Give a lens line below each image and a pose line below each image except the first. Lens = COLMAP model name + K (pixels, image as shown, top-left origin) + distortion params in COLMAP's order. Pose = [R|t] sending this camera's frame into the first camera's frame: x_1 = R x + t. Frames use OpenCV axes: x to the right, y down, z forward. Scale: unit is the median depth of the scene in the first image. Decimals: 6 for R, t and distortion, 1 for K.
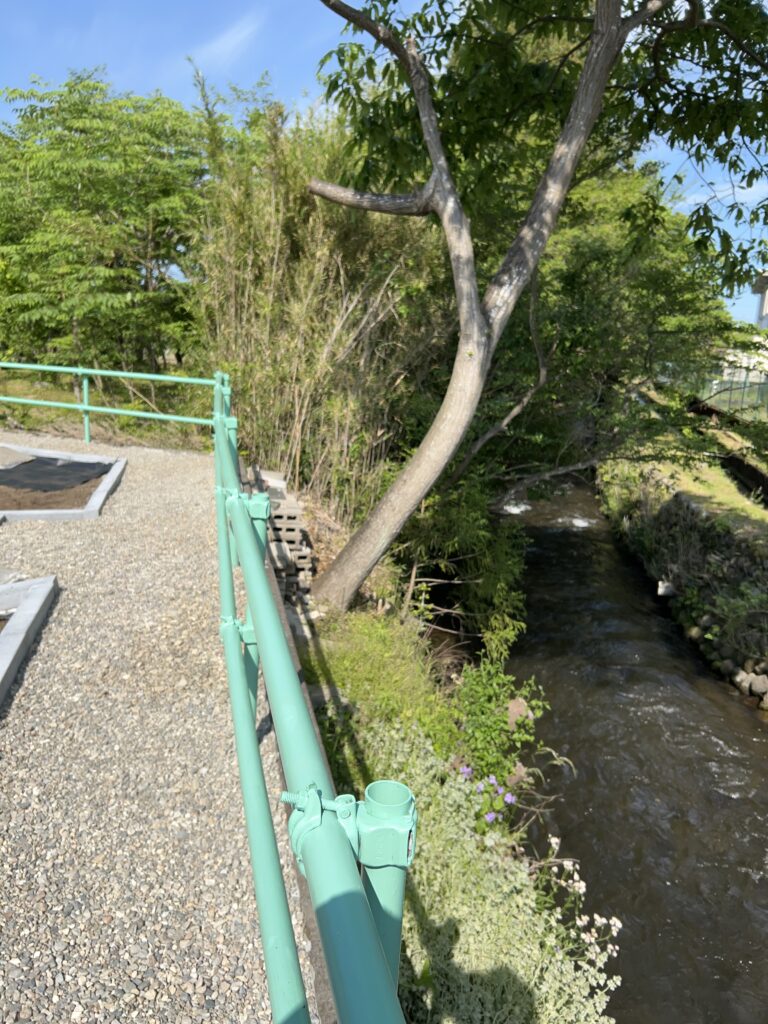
lens RADIAL K [[779.3, 0, 383.9], [0, 779.3, 516.1], [0, 0, 1]] dist [0.044238, -0.045970]
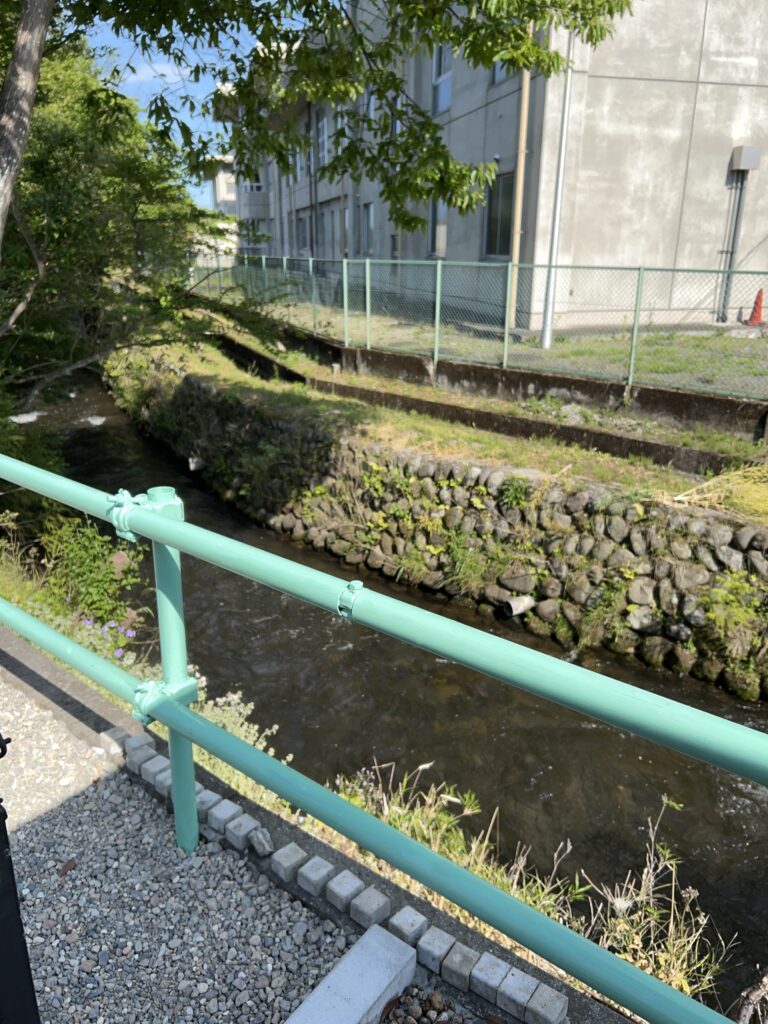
lens RADIAL K [[779.3, 0, 383.9], [0, 779.3, 516.1], [0, 0, 1]] dist [0.044238, -0.045970]
pose [[0.807043, -0.236310, 0.541145, -0.059106], [0.164505, 0.970127, 0.178304, 0.018268], [-0.567115, -0.054877, 0.821809, -0.081418]]
